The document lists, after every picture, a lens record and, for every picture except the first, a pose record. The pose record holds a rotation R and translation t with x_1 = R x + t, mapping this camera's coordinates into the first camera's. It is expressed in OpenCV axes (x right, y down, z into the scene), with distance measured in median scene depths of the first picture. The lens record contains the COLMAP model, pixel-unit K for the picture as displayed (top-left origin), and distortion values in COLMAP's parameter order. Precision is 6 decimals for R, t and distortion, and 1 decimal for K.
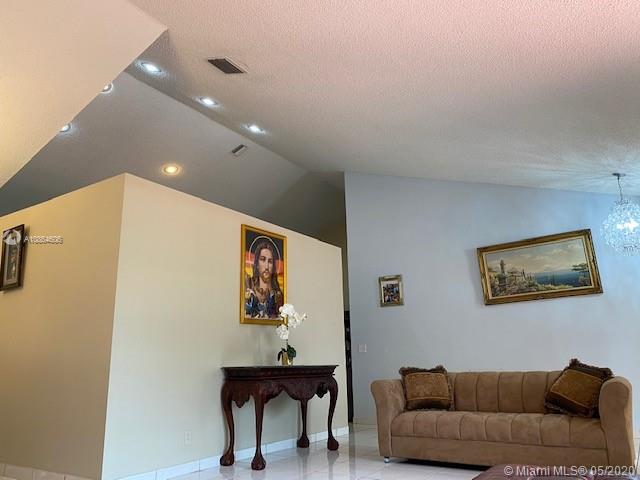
lens RADIAL K [[491.9, 0, 320.0], [0, 491.9, 240.0], [0, 0, 1]] dist [0.073643, -0.119834]
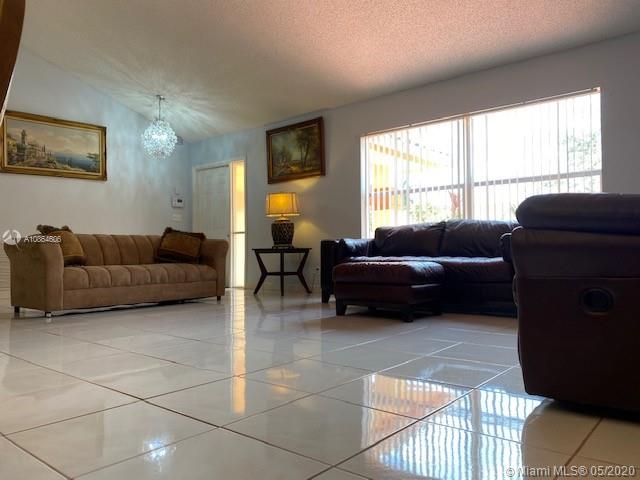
lens RADIAL K [[491.9, 0, 320.0], [0, 491.9, 240.0], [0, 0, 1]] dist [0.073643, -0.119834]
pose [[0.097111, 0.049251, 0.994054, -0.577481], [-0.234253, 0.971847, -0.025266, 0.150864], [-0.967313, -0.230407, 0.105914, 0.314766]]
